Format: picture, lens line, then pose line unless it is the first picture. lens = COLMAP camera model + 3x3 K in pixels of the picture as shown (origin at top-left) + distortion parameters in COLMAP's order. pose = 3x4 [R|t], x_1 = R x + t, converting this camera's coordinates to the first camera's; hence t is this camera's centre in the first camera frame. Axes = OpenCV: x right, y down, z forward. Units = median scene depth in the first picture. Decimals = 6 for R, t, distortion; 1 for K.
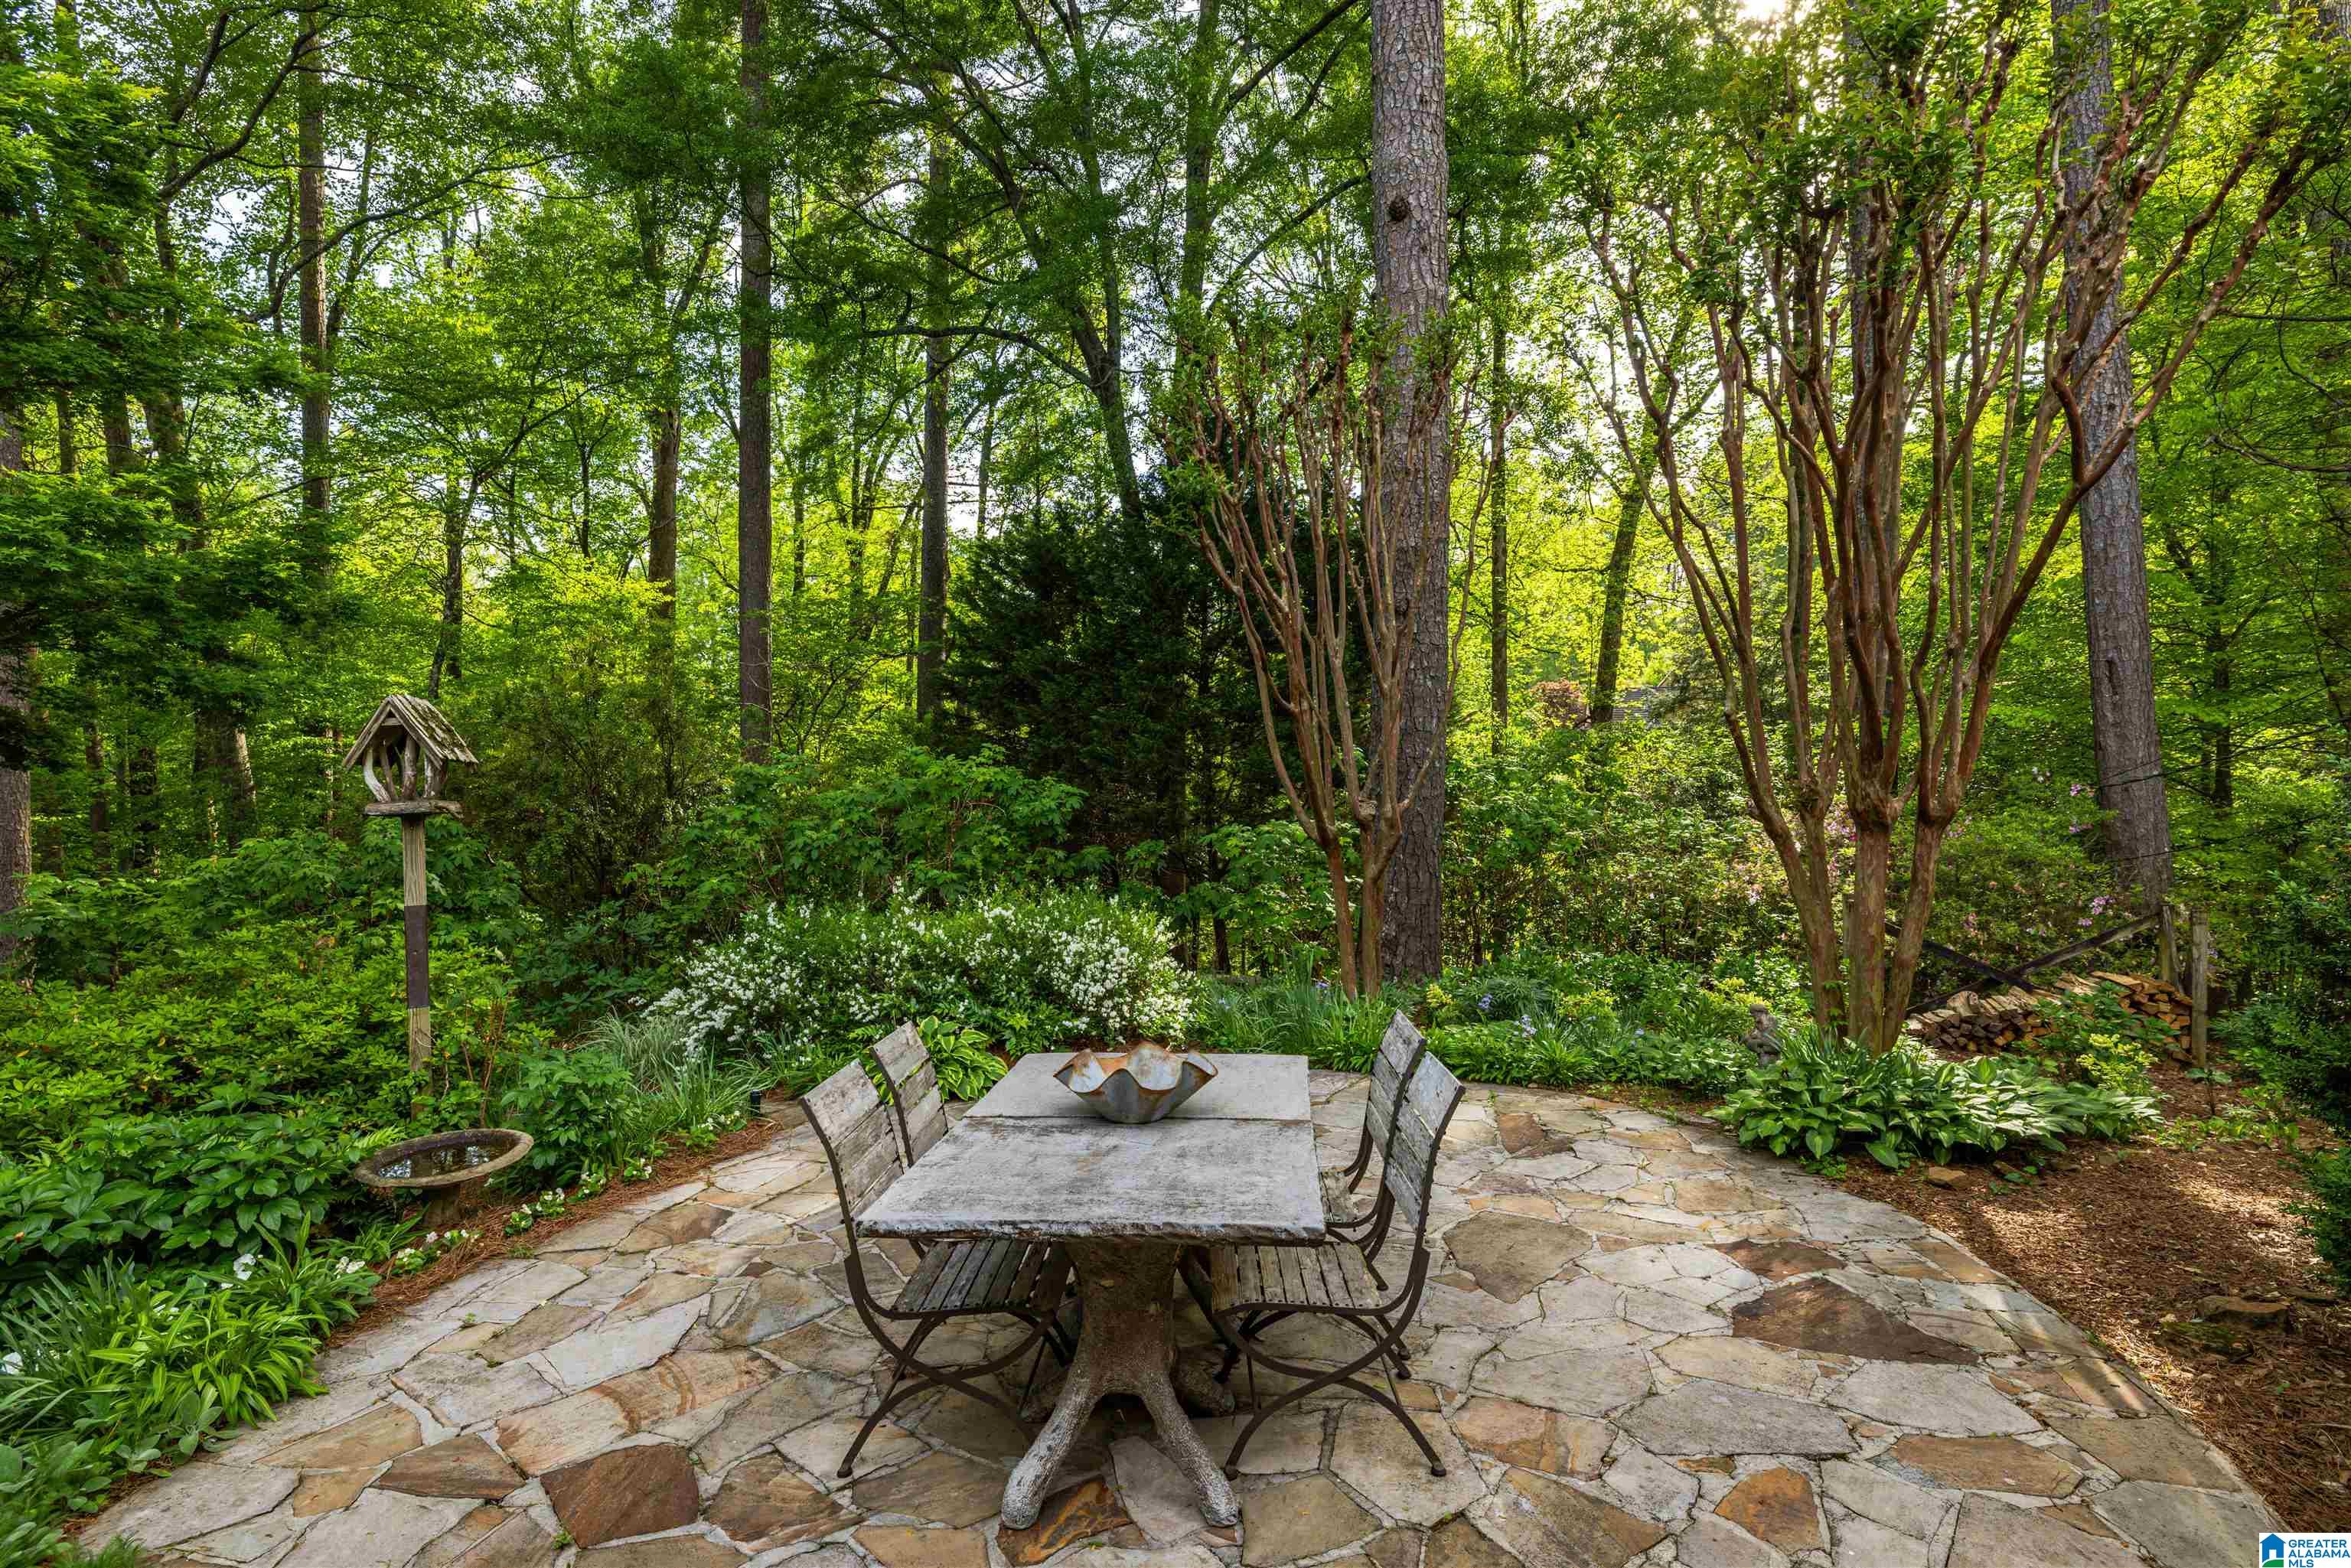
lens RADIAL K [[1143.7, 0, 1175.5], [0, 1143.7, 784.0], [0, 0, 1]] dist [-0.005590, 0.000859]
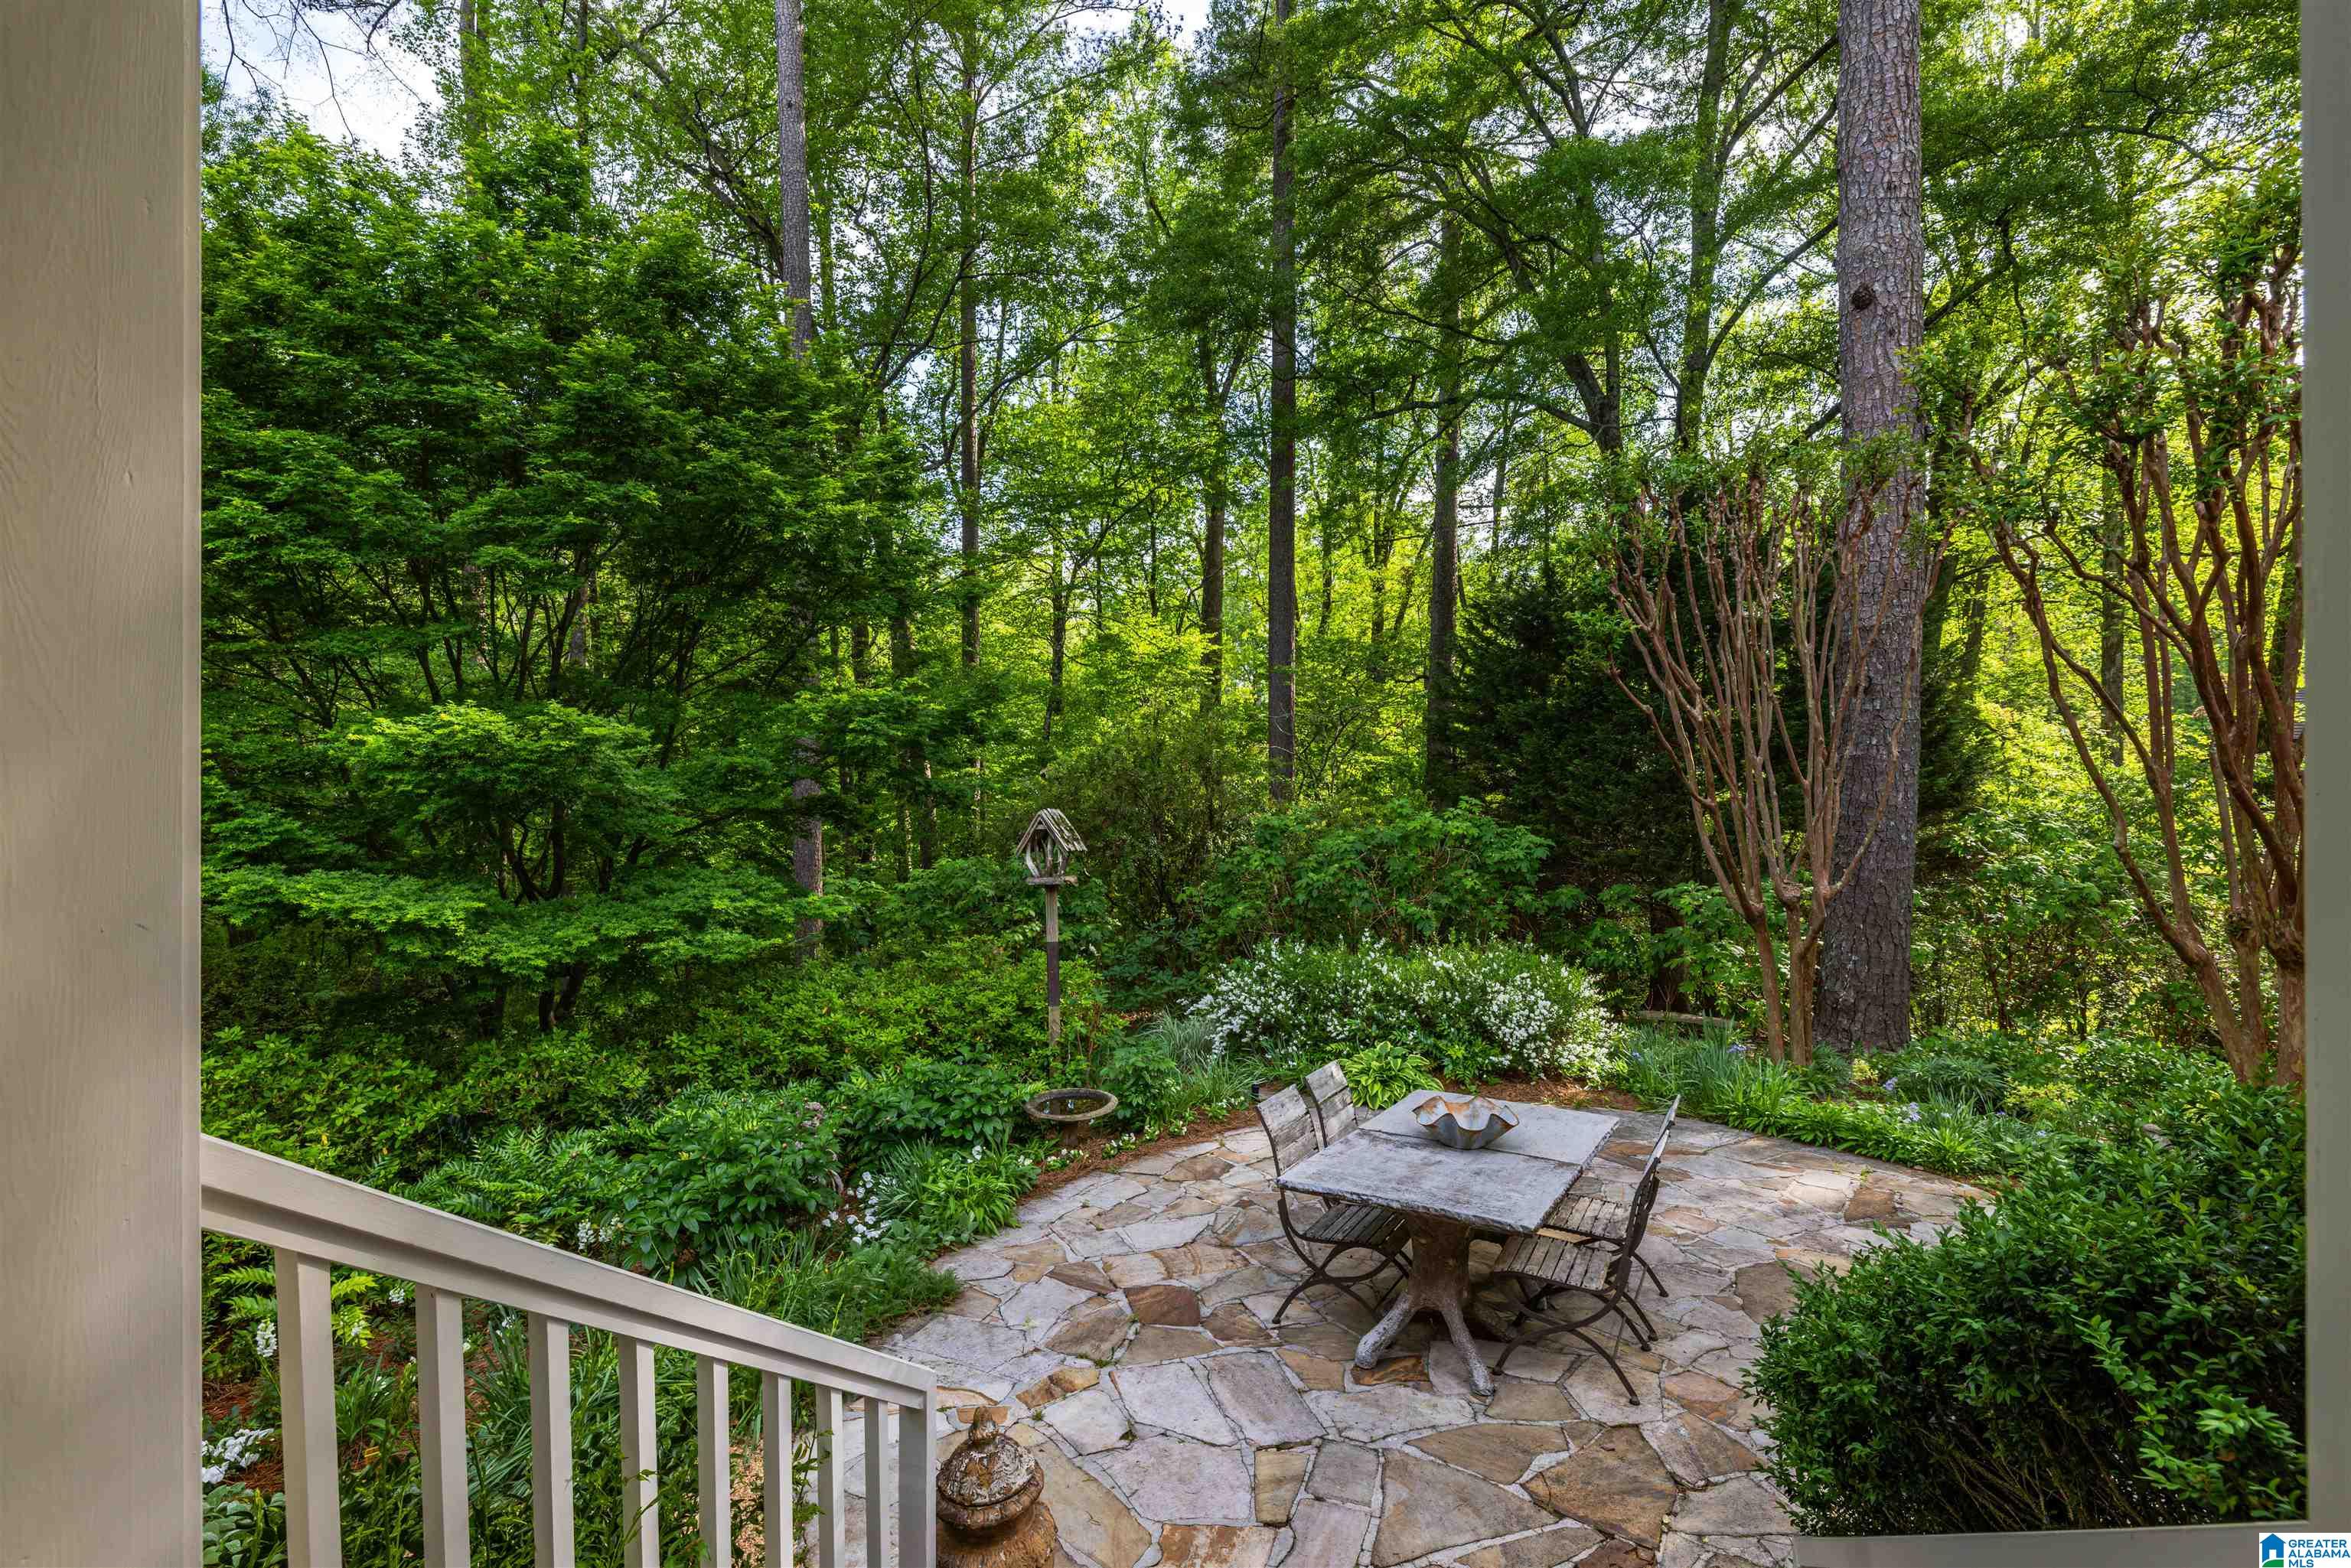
lens RADIAL K [[1246.2, 0, 1175.5], [0, 1246.2, 784.0], [0, 0, 1]] dist [-0.003839, -0.000385]
pose [[0.896274, 0.022816, -0.442914, 0.205396], [-0.007011, 0.999280, 0.037288, -0.149306], [0.443446, -0.030315, 0.895788, -0.388367]]
